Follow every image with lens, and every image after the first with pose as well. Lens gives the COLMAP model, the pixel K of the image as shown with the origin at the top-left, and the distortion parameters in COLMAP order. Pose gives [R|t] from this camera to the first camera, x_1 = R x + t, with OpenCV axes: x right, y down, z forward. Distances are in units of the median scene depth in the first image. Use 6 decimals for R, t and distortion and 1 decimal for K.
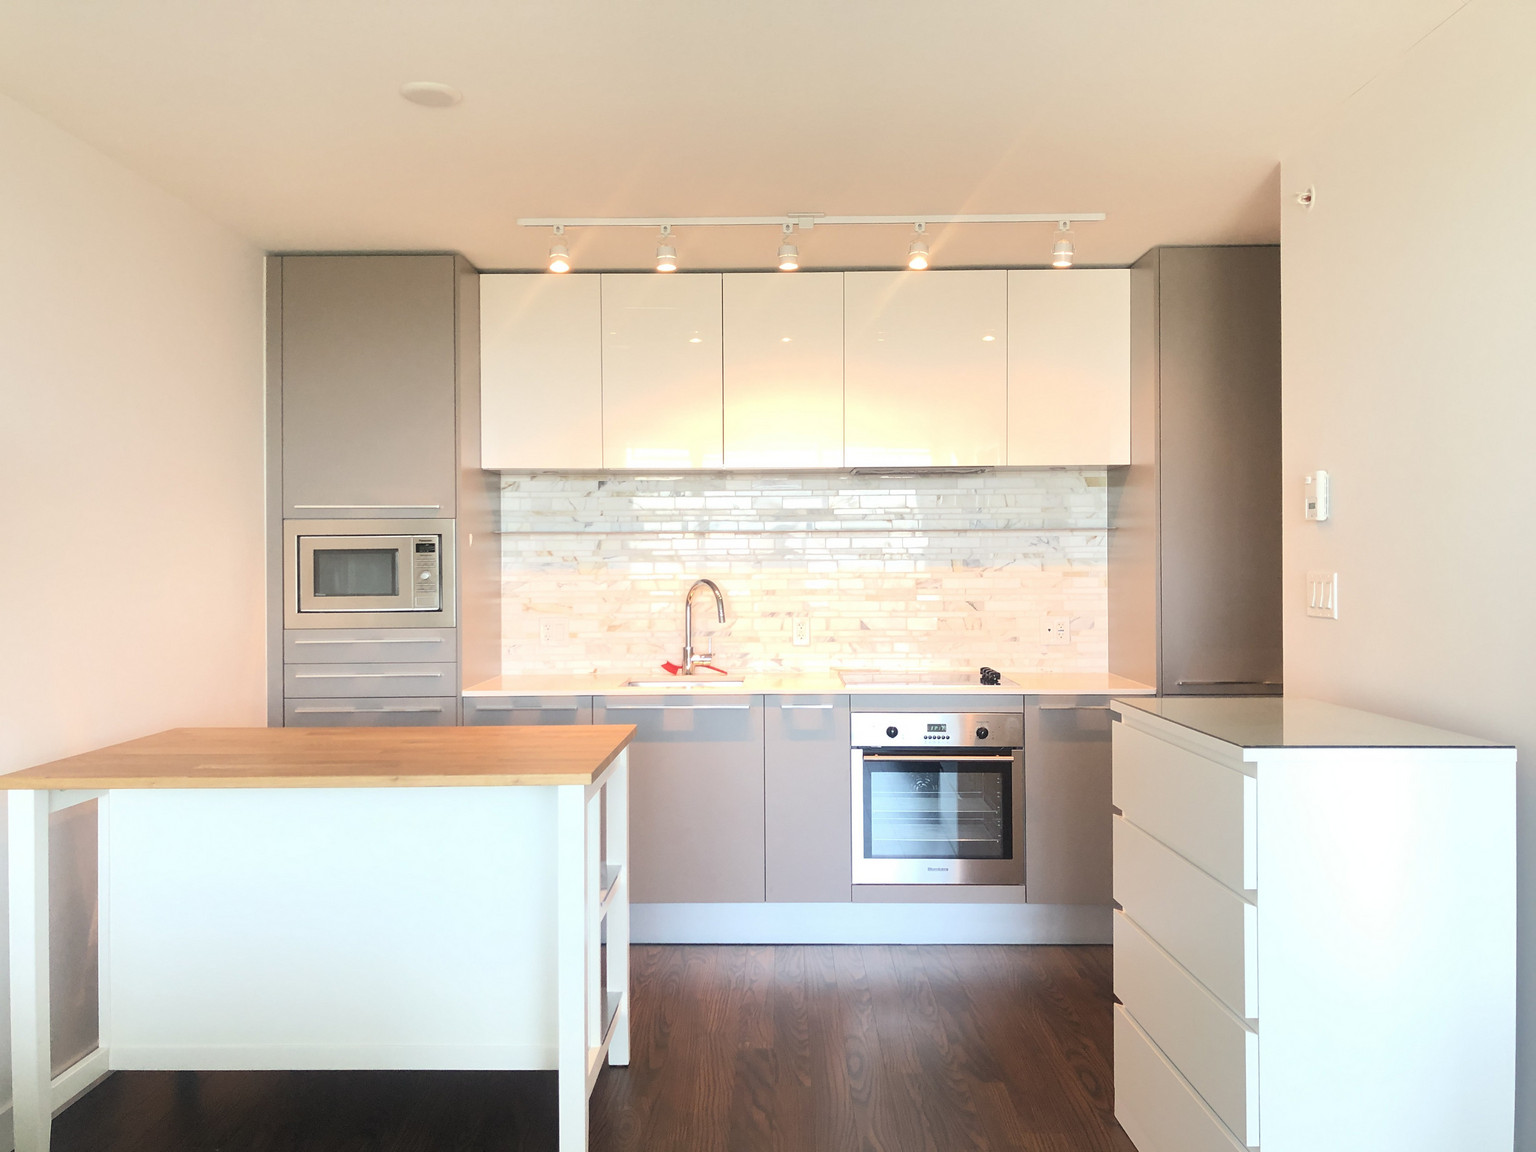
lens RADIAL K [[1248.5, 0, 769.9], [0, 1248.5, 576.7], [0, 0, 1]] dist [0.068814, -0.136827]
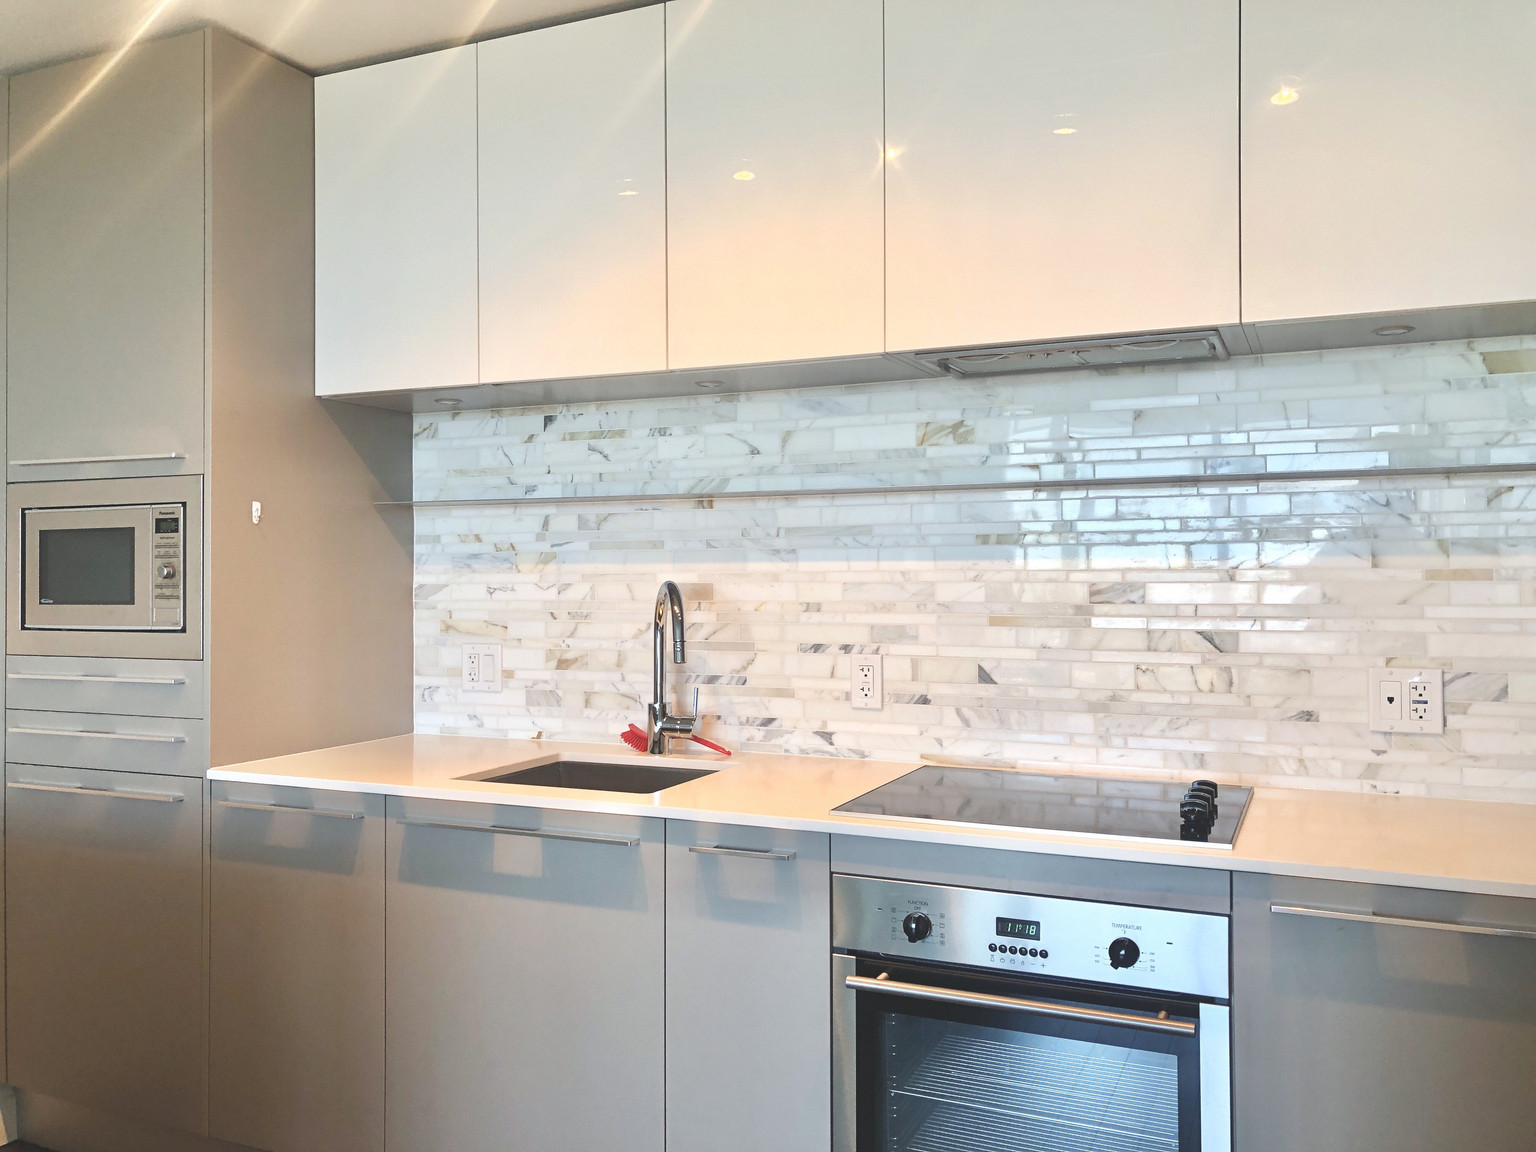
lens RADIAL K [[1248.5, 0, 769.9], [0, 1248.5, 576.7], [0, 0, 1]] dist [0.068814, -0.136827]
pose [[0.915752, 0.003533, -0.401730, 0.199899], [-0.006170, 0.999967, -0.005269, 0.002419], [0.401698, 0.007304, 0.915743, 0.498726]]
